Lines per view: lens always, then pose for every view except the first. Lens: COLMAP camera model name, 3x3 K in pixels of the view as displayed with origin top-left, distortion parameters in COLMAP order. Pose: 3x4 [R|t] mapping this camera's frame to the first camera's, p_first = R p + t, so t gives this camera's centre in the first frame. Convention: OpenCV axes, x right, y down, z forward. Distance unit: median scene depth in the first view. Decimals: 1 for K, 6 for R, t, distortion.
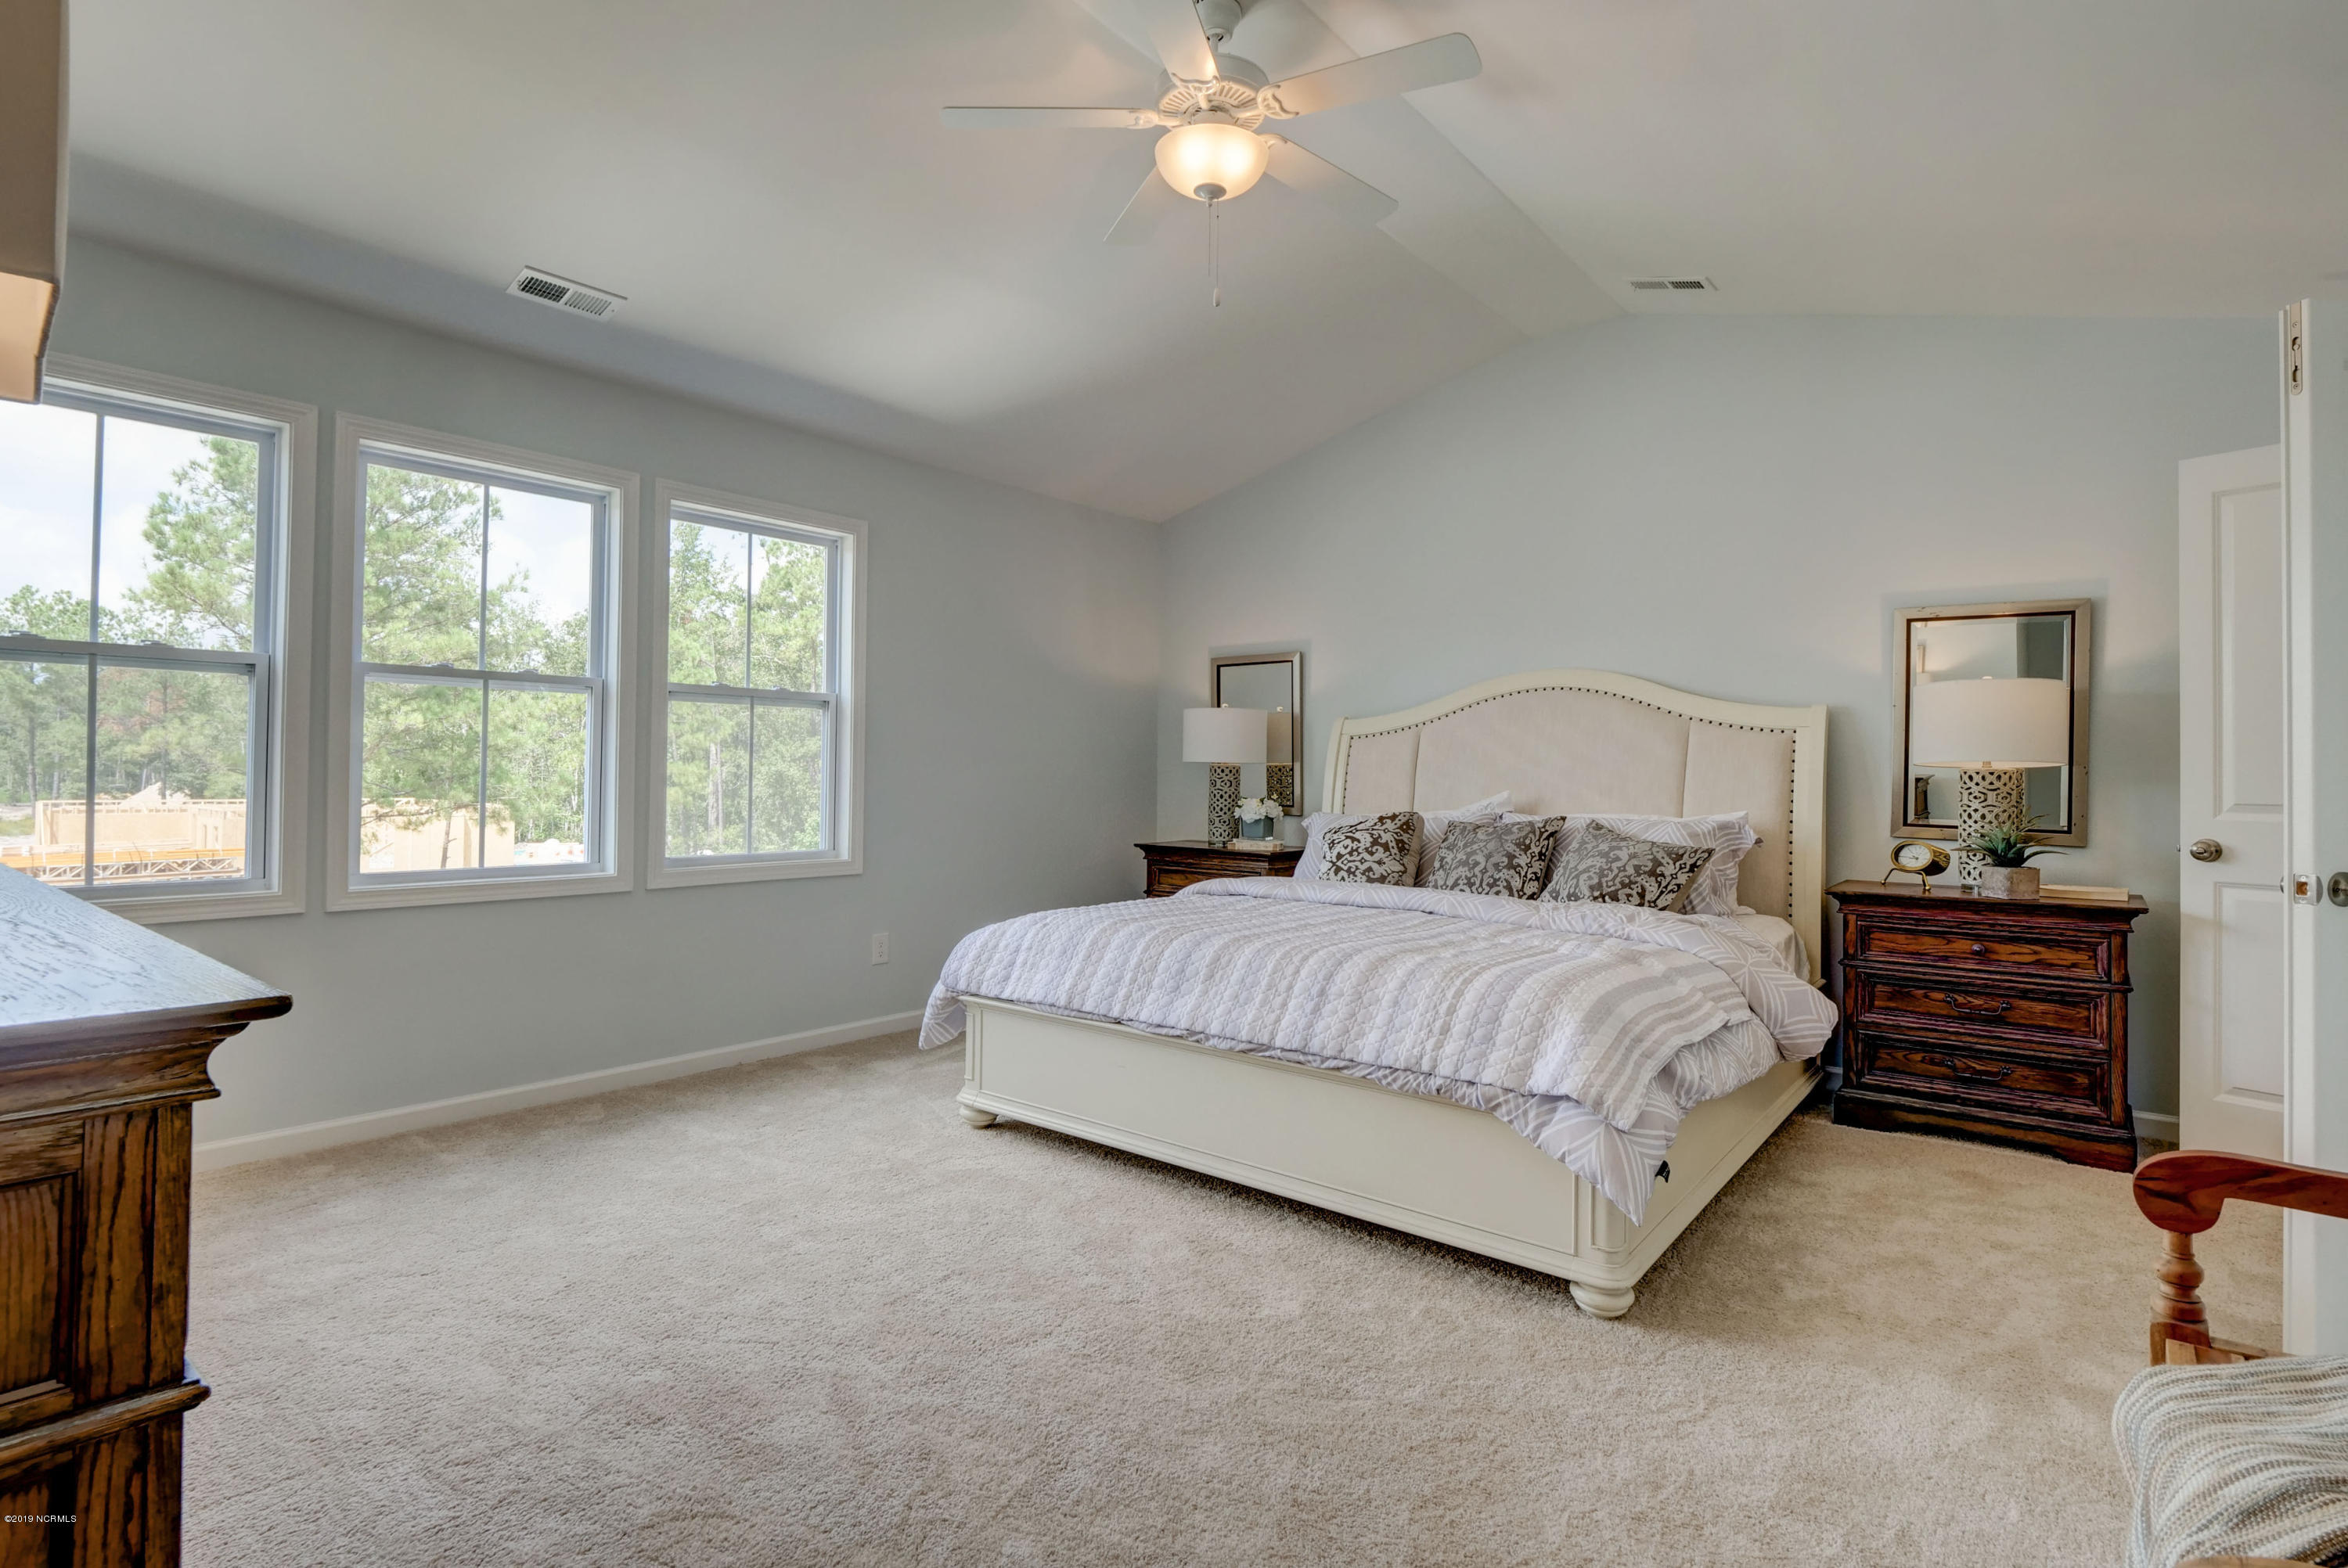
lens RADIAL K [[1116.7, 0, 1210.2], [0, 1116.7, 772.5], [0, 0, 1]] dist [0.012696, -0.000236]
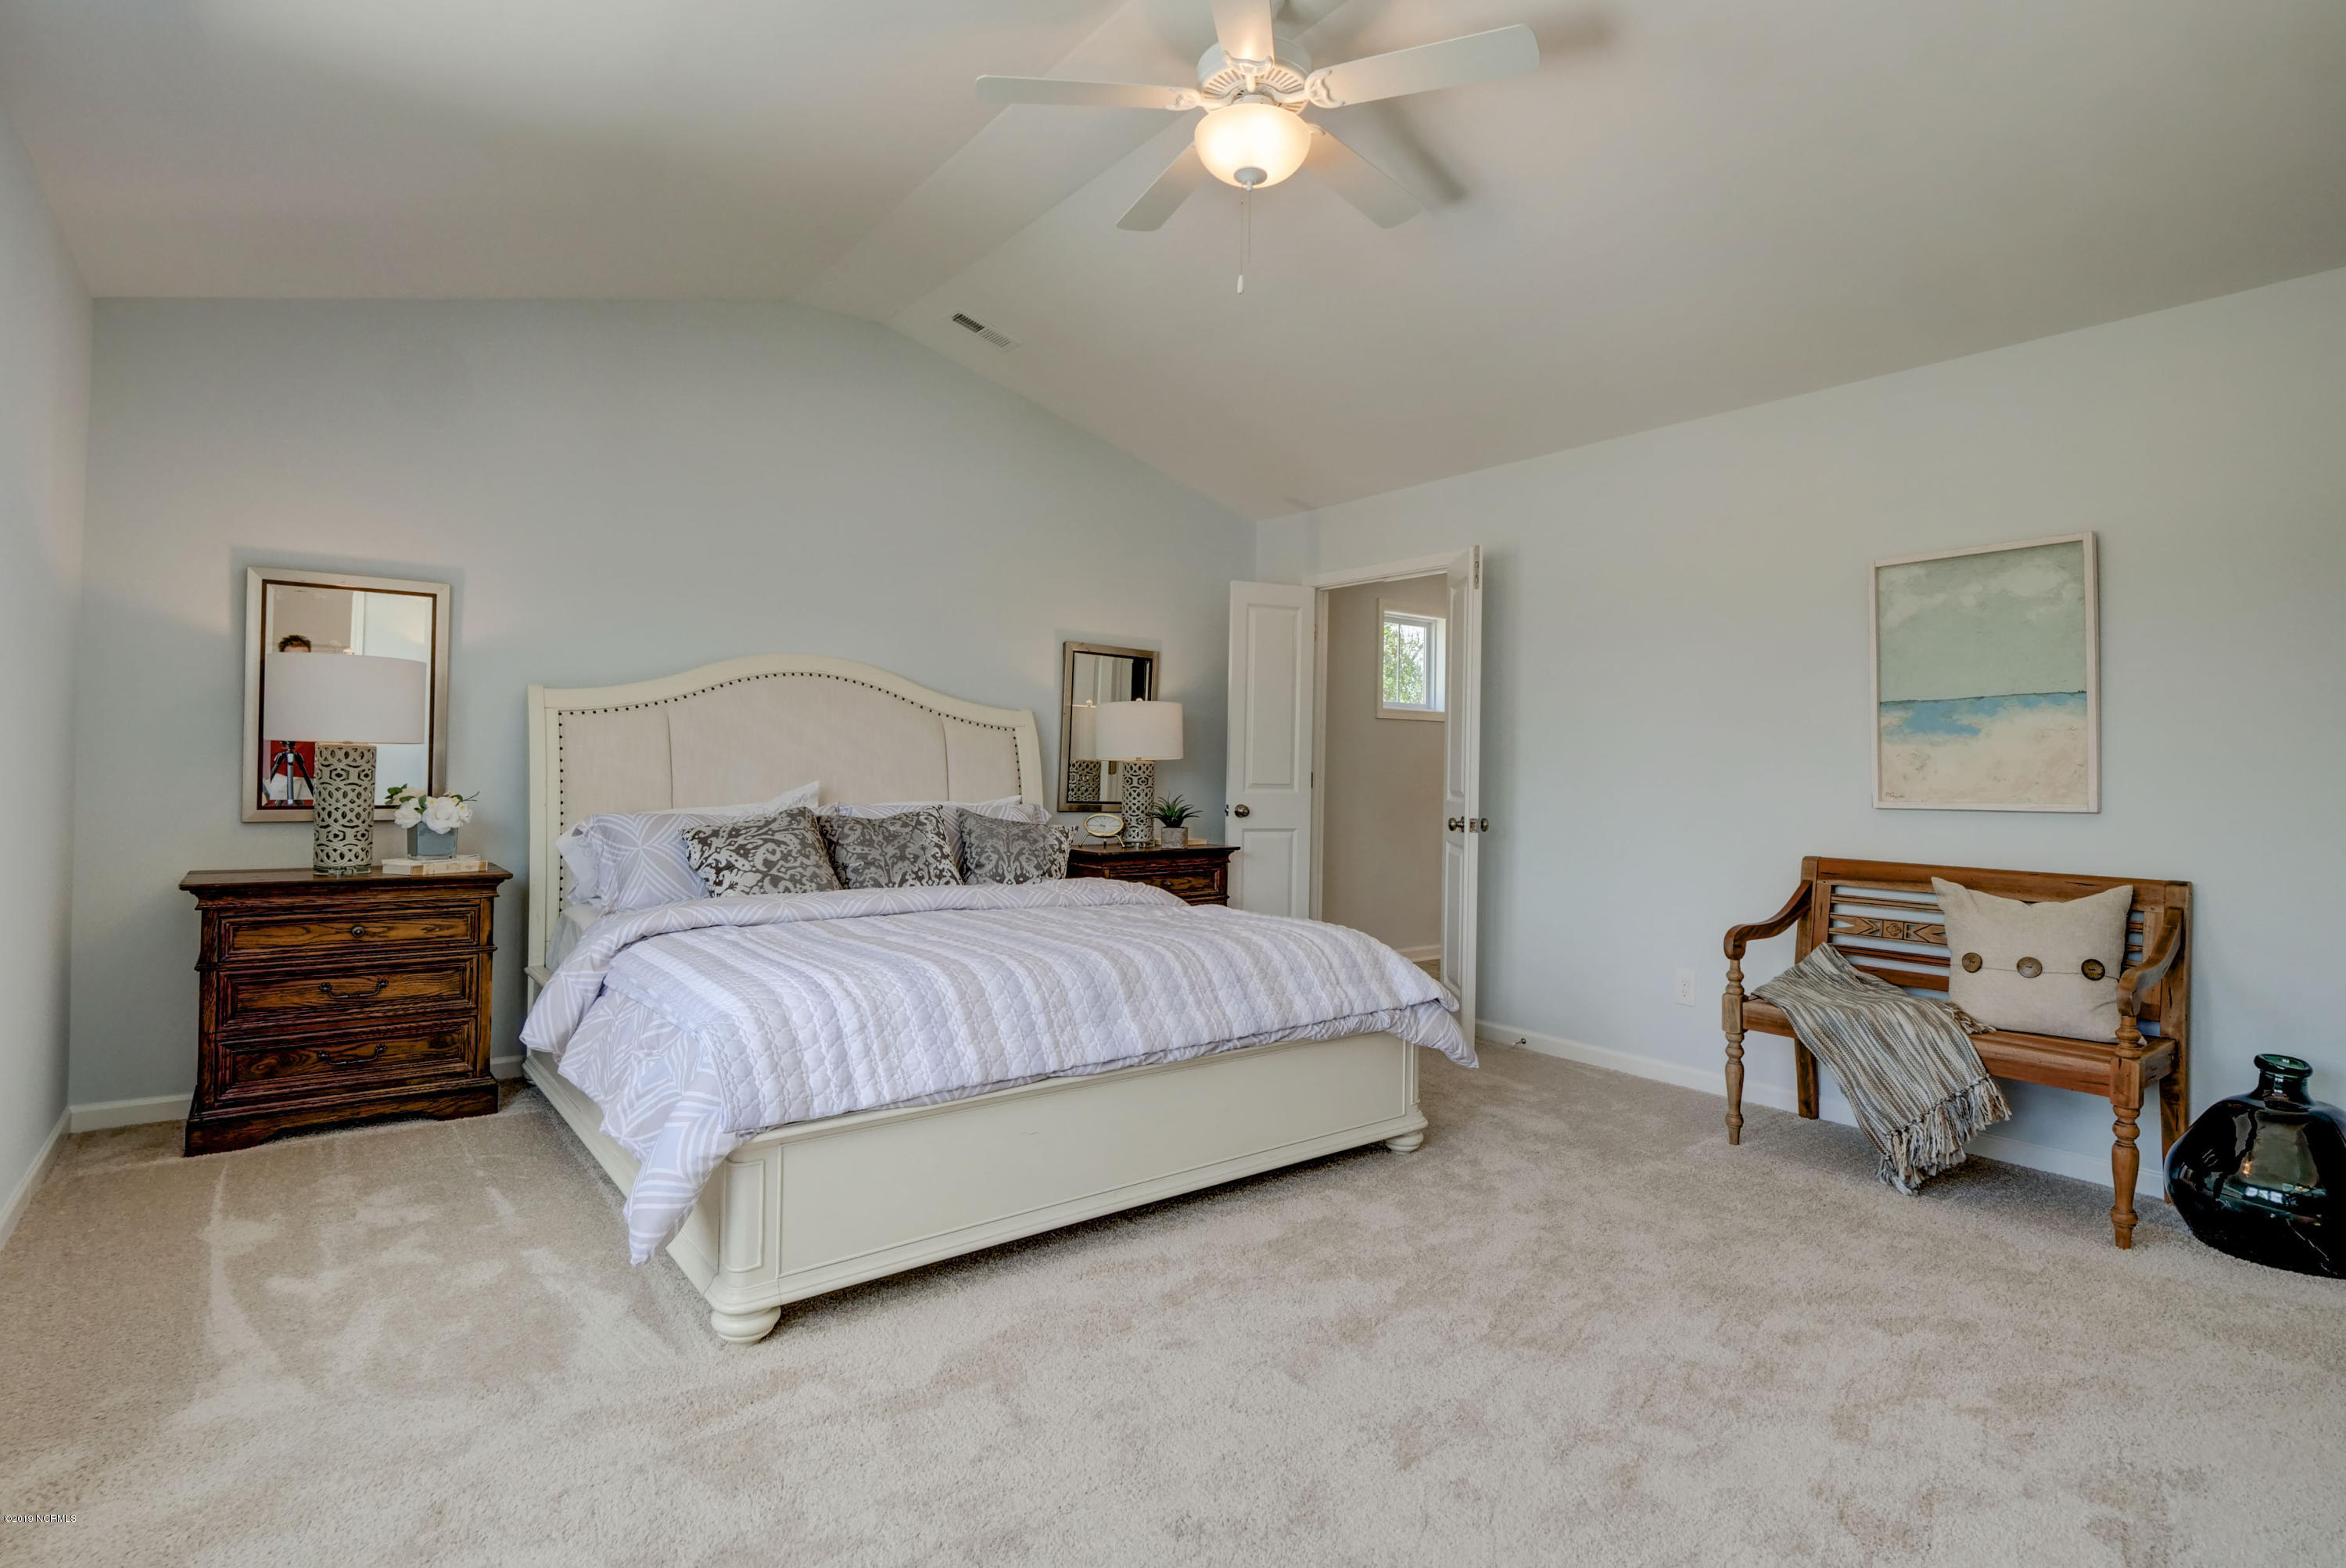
lens RADIAL K [[1150.4, 0, 1168.2], [0, 1150.4, 748.1], [0, 0, 1]] dist [-0.010039, -0.000220]
pose [[0.242299, 0.013674, 0.970105, -0.657425], [-0.014304, 0.999842, -0.010521, -0.004174], [-0.970096, -0.011327, 0.242456, 0.545876]]
